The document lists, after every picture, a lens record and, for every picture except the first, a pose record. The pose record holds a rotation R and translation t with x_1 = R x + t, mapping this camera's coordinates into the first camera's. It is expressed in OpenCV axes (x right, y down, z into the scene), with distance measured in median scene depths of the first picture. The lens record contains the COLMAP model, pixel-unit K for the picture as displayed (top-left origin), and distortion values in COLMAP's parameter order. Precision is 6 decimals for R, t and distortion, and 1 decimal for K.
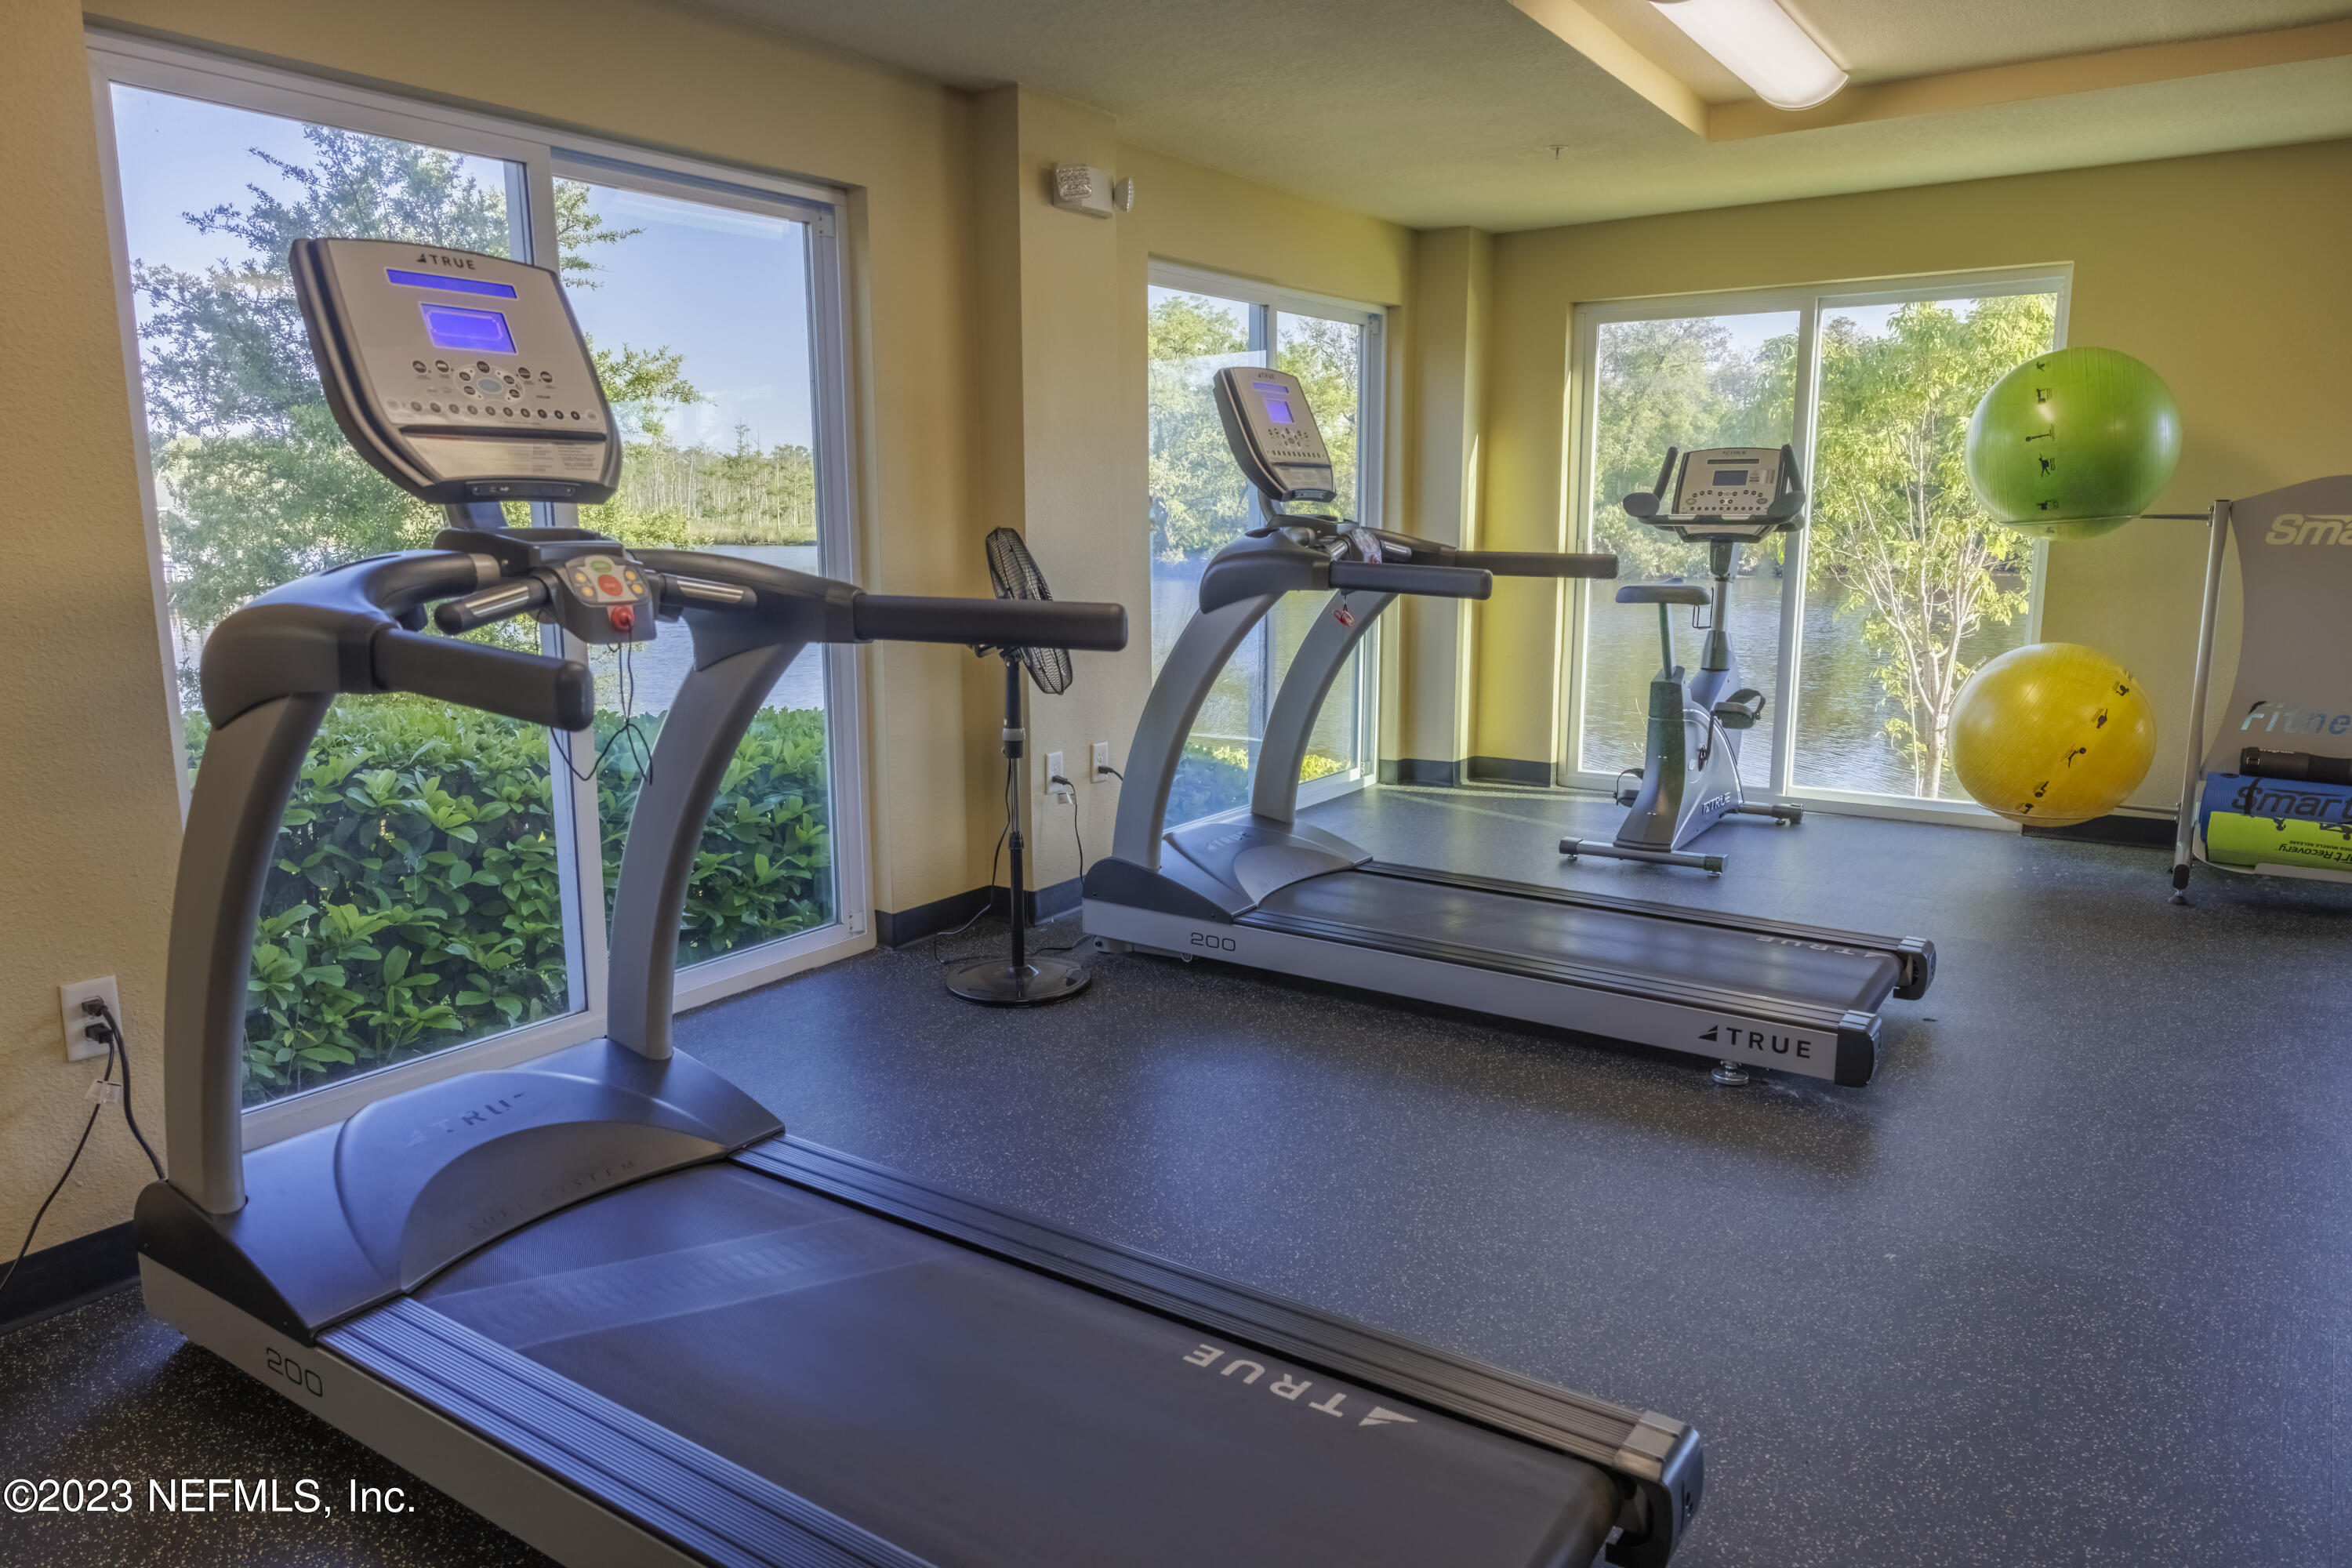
lens RADIAL K [[1553.9, 0, 1166.4], [0, 1553.9, 776.4], [0, 0, 1]] dist [-0.004914, 0.003953]
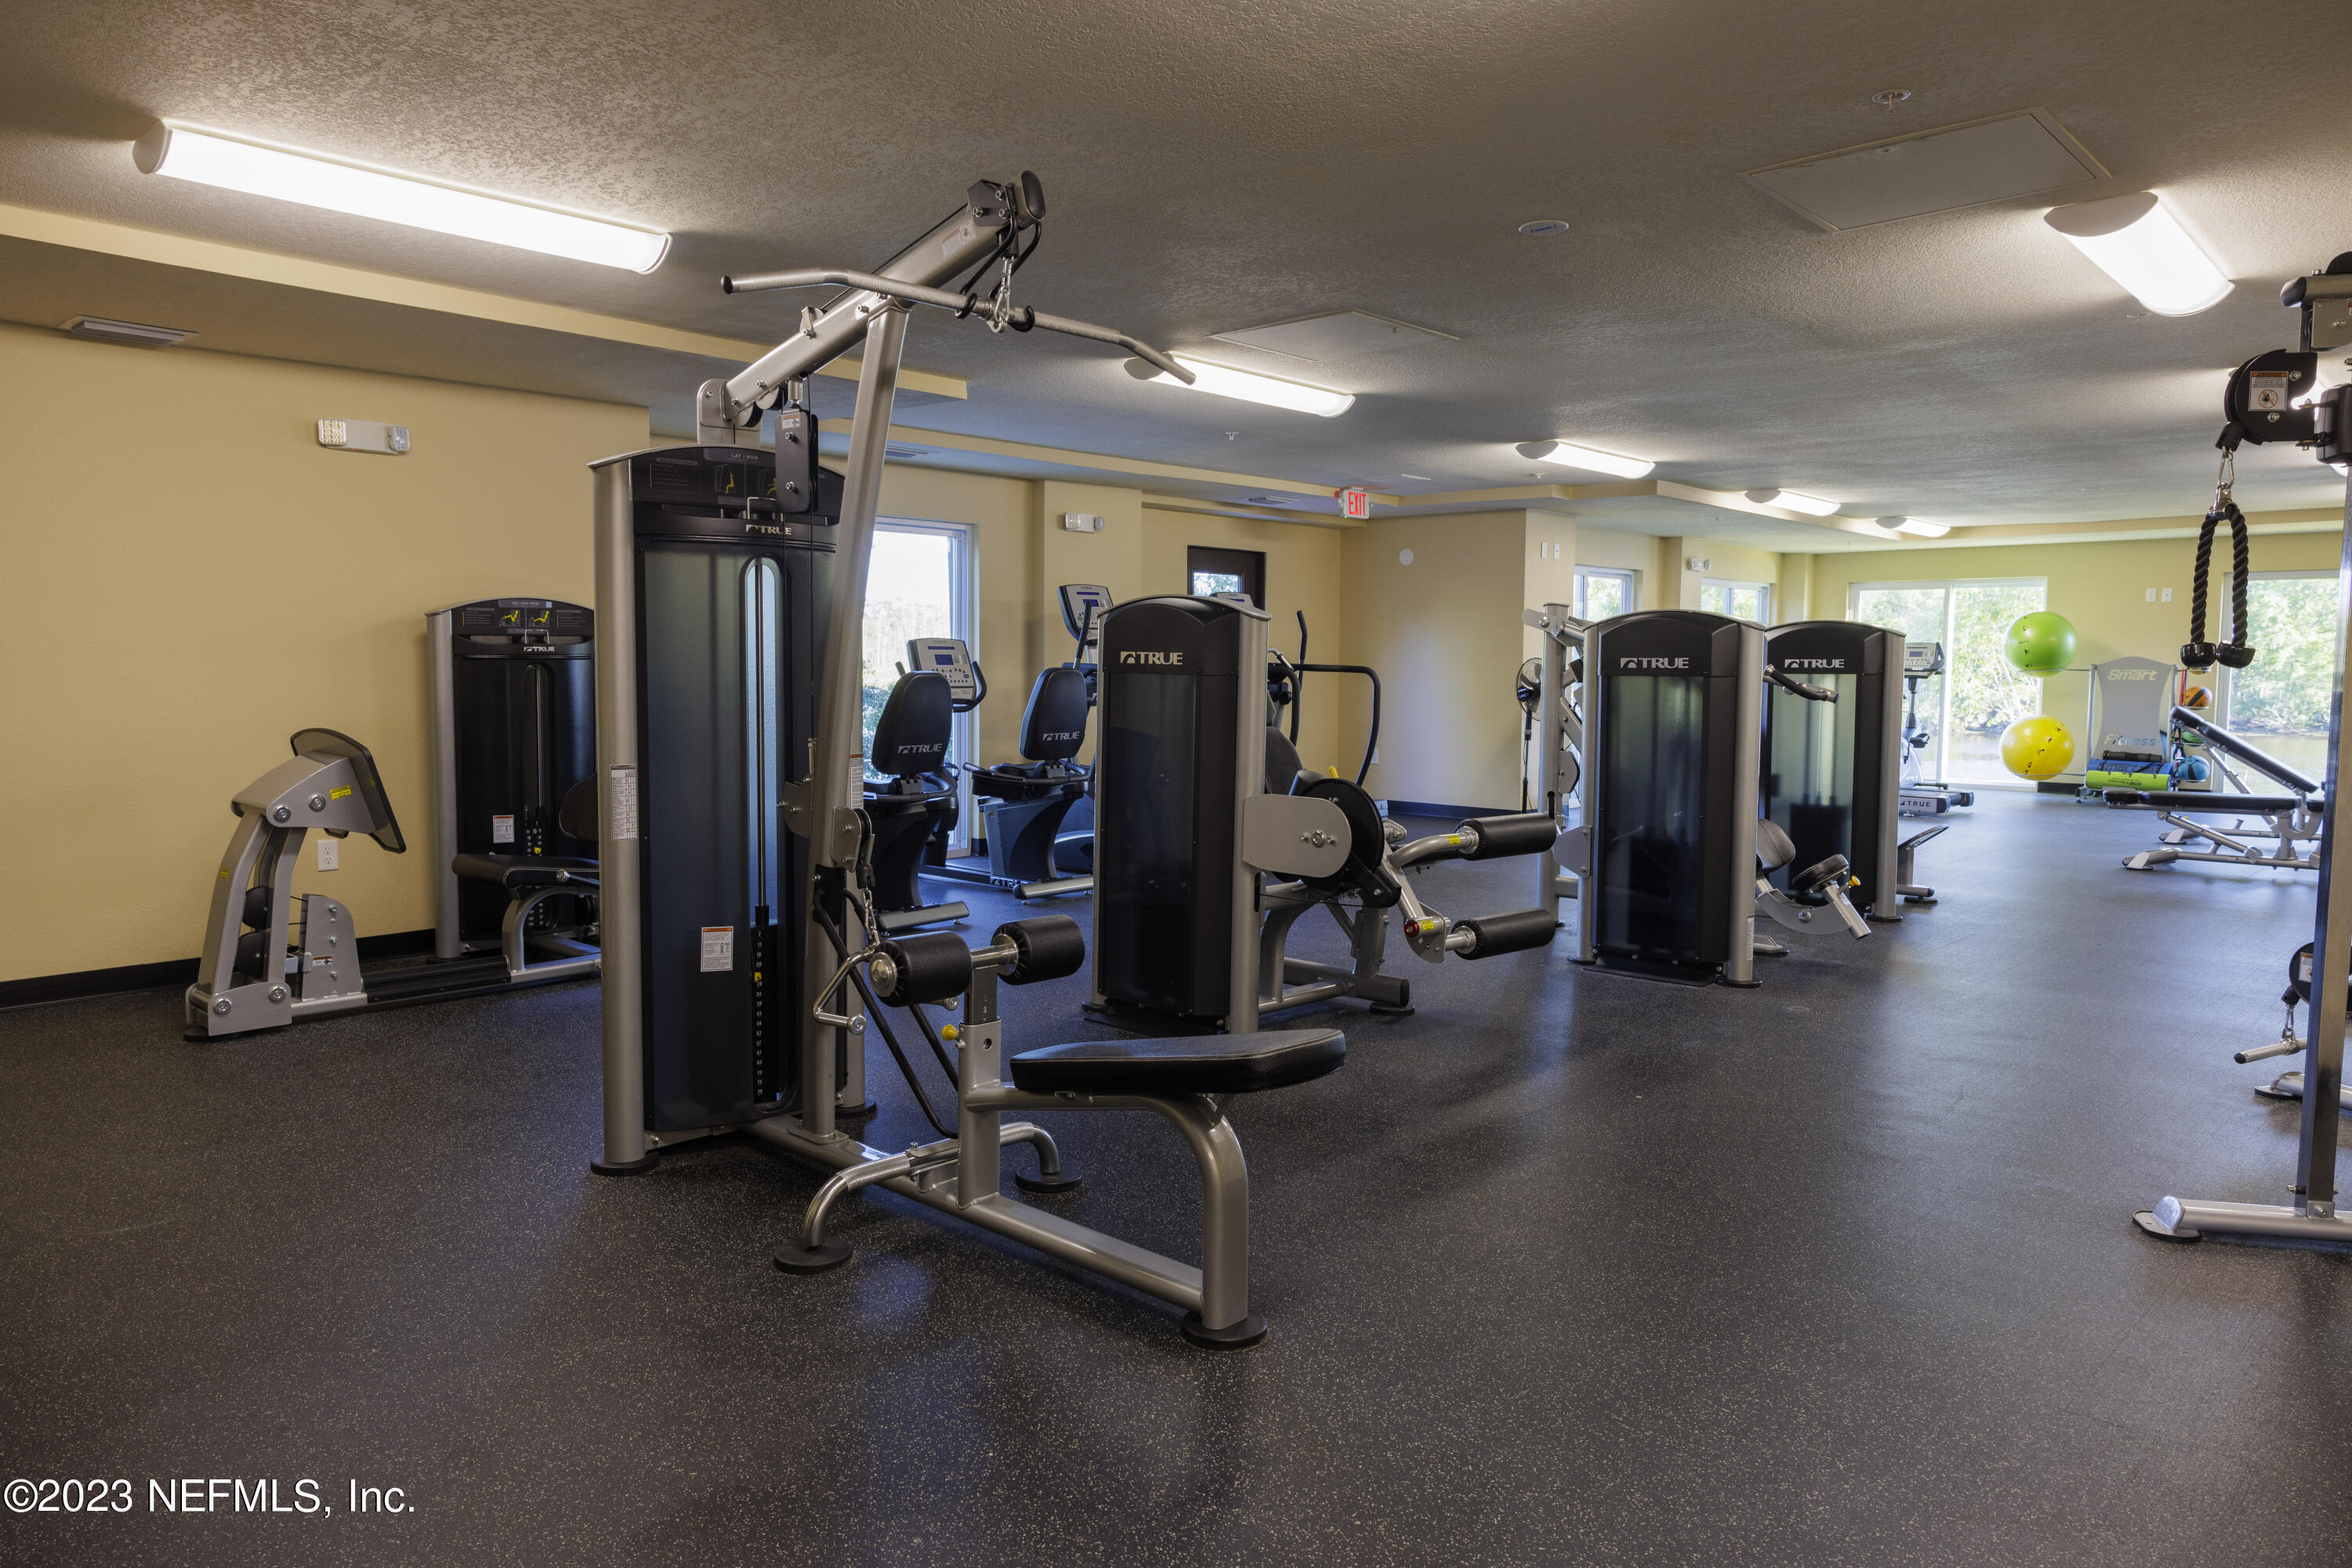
lens RADIAL K [[1553.9, 0, 1171.9], [0, 1553.9, 780.9], [0, 0, 1]] dist [-0.004914, 0.003953]
pose [[0.991813, 0.019745, -0.126164, -0.626708], [-0.031879, 0.994977, -0.094892, 0.354184], [0.123656, 0.098138, 0.987460, -1.972922]]
